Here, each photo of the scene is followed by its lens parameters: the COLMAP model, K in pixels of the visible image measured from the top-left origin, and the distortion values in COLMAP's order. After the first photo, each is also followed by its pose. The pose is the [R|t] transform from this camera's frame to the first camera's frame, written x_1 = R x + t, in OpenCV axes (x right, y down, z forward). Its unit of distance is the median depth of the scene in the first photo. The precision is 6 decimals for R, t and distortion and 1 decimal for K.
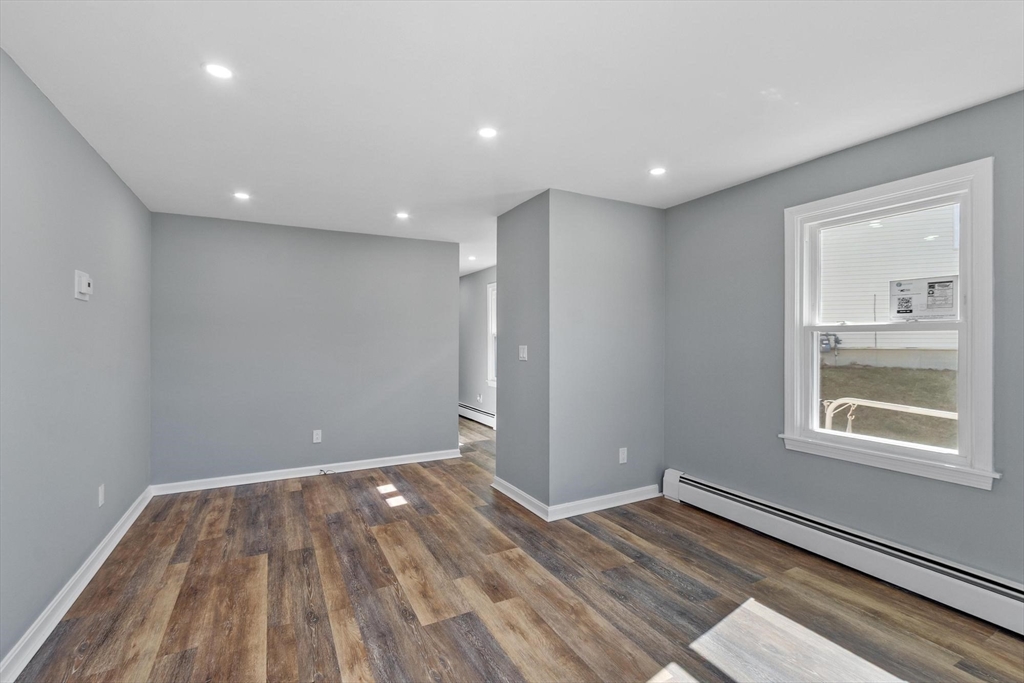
lens RADIAL K [[457.5, 0, 512.0], [0, 457.5, 341.5], [0, 0, 1]] dist [-0.000446, -0.000013]
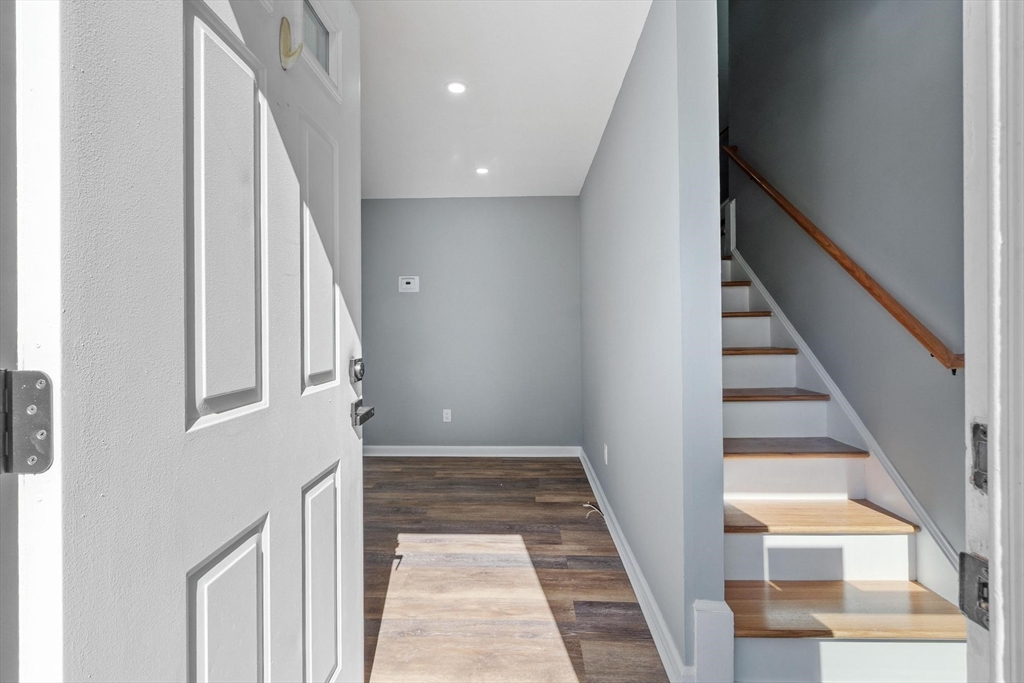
lens RADIAL K [[457.5, 0, 512.0], [0, 457.5, 341.5], [0, 0, 1]] dist [-0.000446, -0.000013]
pose [[-0.492067, 0.015779, -0.870414, 0.256274], [-0.000260, 0.999833, 0.018272, 0.047833], [0.870557, 0.009217, -0.491981, 1.530848]]
